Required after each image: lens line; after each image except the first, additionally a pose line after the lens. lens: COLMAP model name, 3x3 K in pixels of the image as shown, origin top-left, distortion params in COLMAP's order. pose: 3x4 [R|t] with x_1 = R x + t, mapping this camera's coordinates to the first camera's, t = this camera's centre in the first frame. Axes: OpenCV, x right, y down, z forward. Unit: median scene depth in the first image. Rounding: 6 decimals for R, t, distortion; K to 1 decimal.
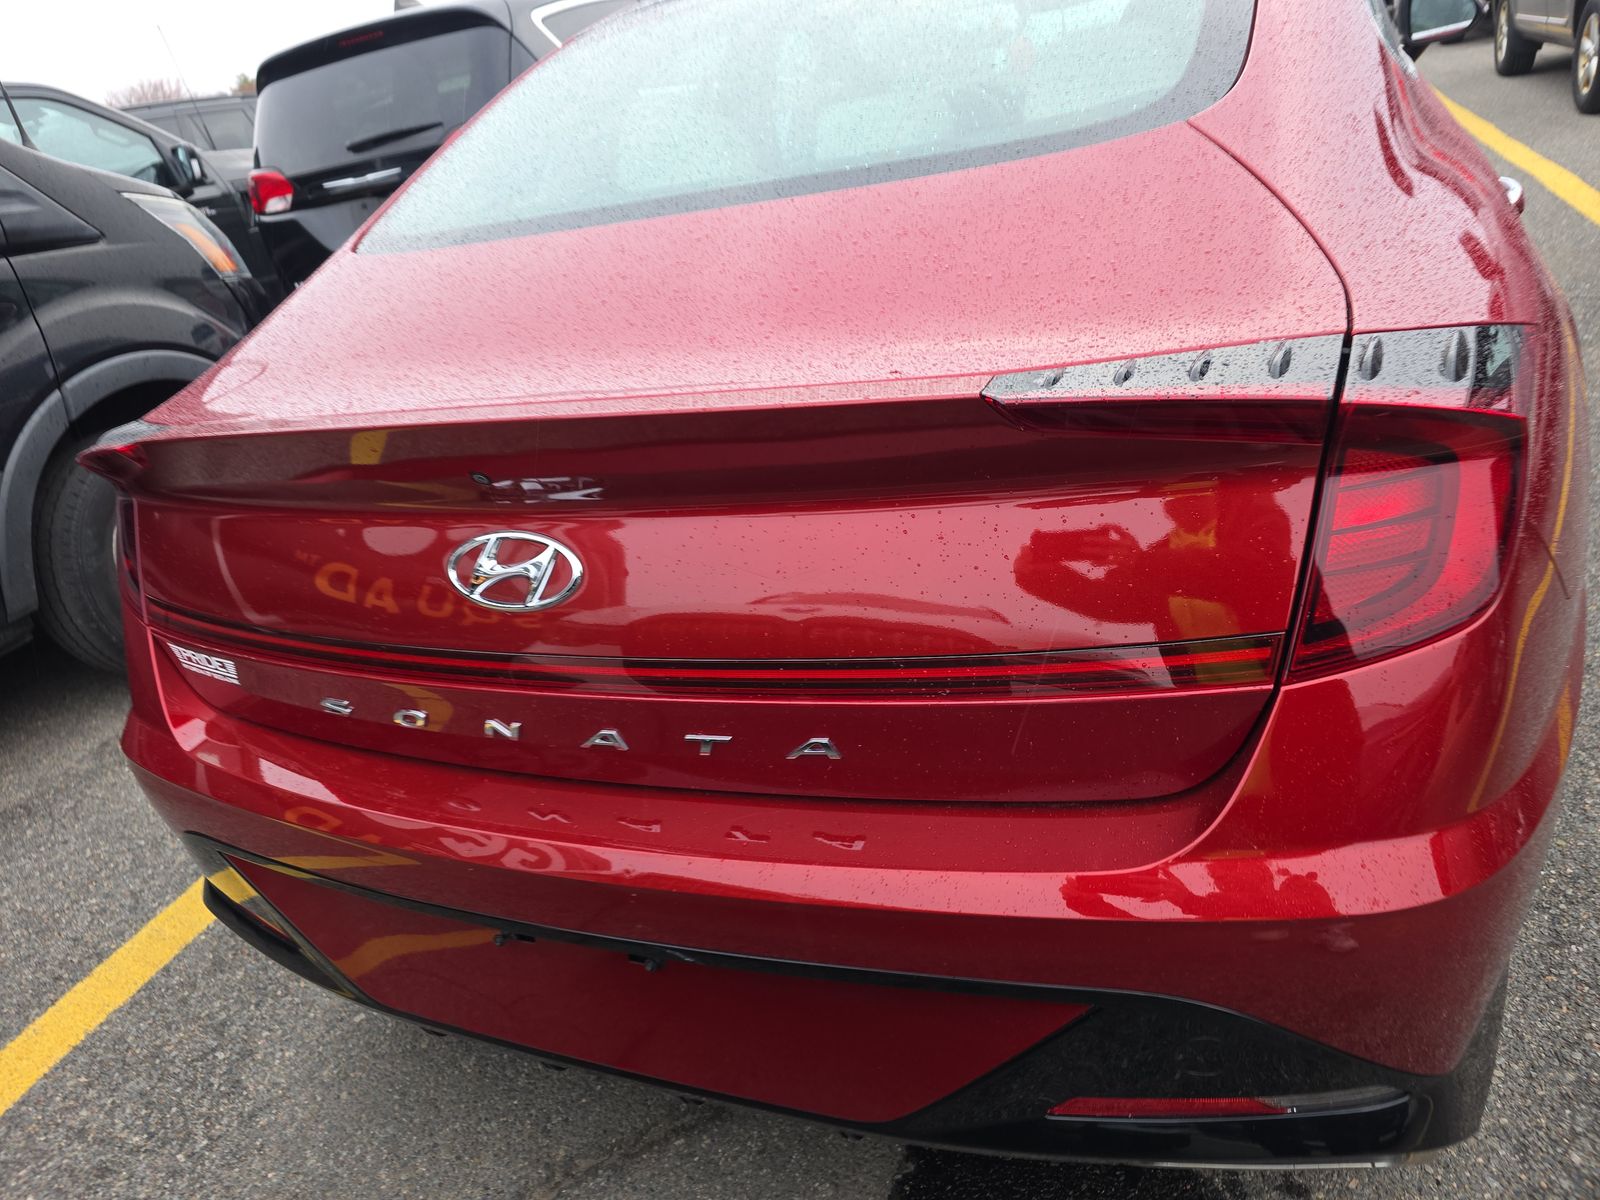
lens RADIAL K [[1093.4, 0, 790.9], [0, 1093.4, 597.4], [0, 0, 1]] dist [0.037808, -0.032603]
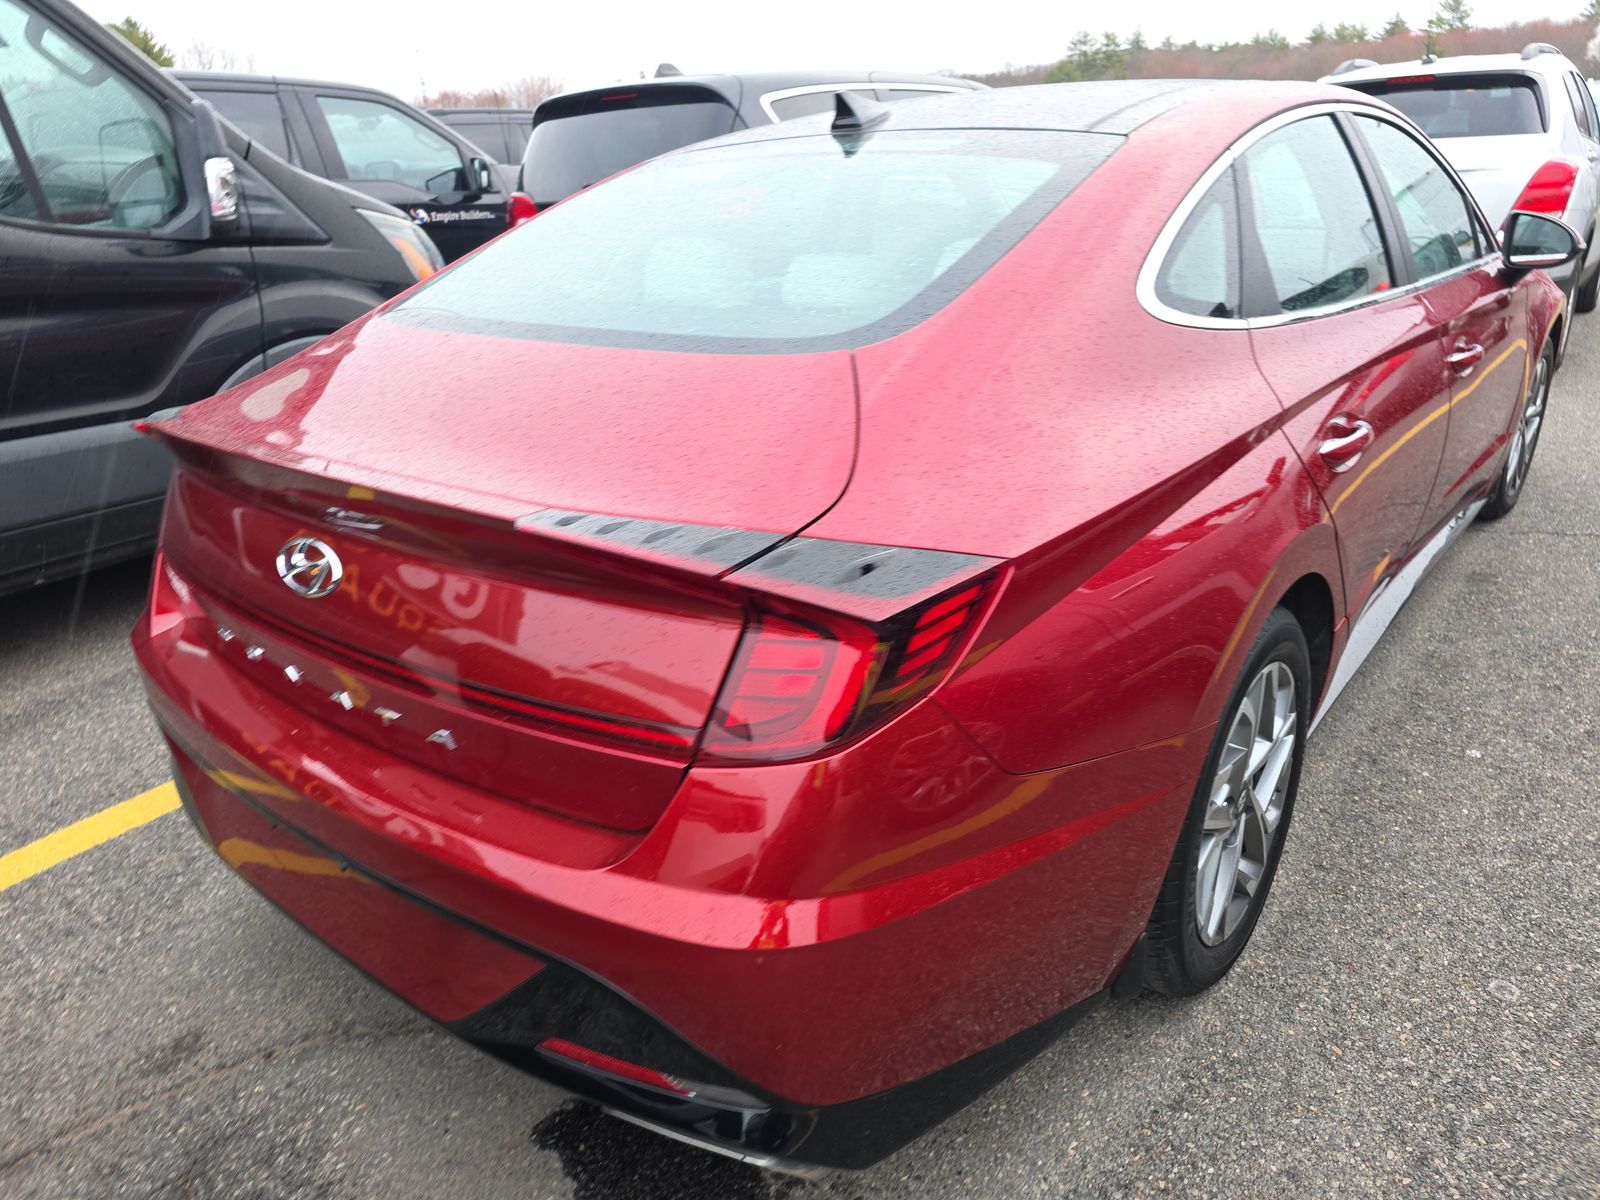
lens RADIAL K [[1093.4, 0, 790.9], [0, 1093.4, 597.4], [0, 0, 1]] dist [0.037808, -0.032603]
pose [[0.951383, 0.229658, -0.205249, 0.284320], [-0.237375, 0.971325, -0.013457, -0.050347], [0.196273, 0.061524, 0.978617, -0.123888]]
